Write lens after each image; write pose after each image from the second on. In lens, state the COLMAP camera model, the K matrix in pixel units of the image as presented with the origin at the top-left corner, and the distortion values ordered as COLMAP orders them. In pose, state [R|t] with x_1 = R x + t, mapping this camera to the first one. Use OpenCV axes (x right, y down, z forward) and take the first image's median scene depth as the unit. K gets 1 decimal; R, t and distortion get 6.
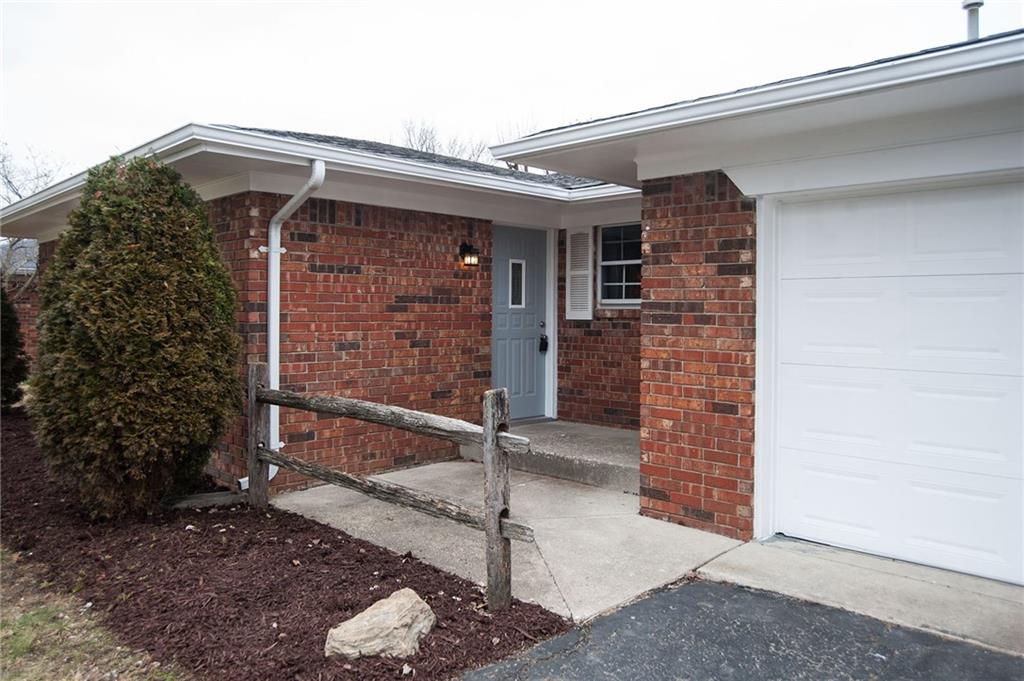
lens RADIAL K [[718.9, 0, 514.6], [0, 718.9, 309.2], [0, 0, 1]] dist [-0.055348, 0.001063]
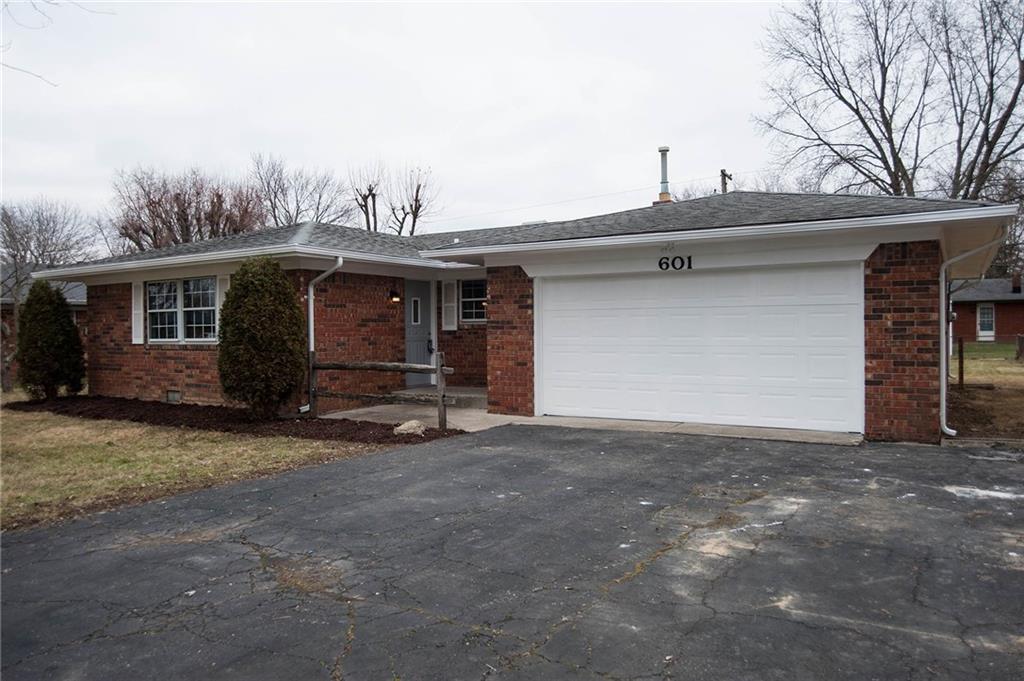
lens RADIAL K [[718.9, 0, 514.6], [0, 718.9, 309.2], [0, 0, 1]] dist [-0.055348, 0.001063]
pose [[0.970551, -0.008155, 0.240757, -0.265300], [0.014082, 0.999638, -0.022908, 0.006921], [-0.240483, 0.025624, 0.970315, -1.143262]]
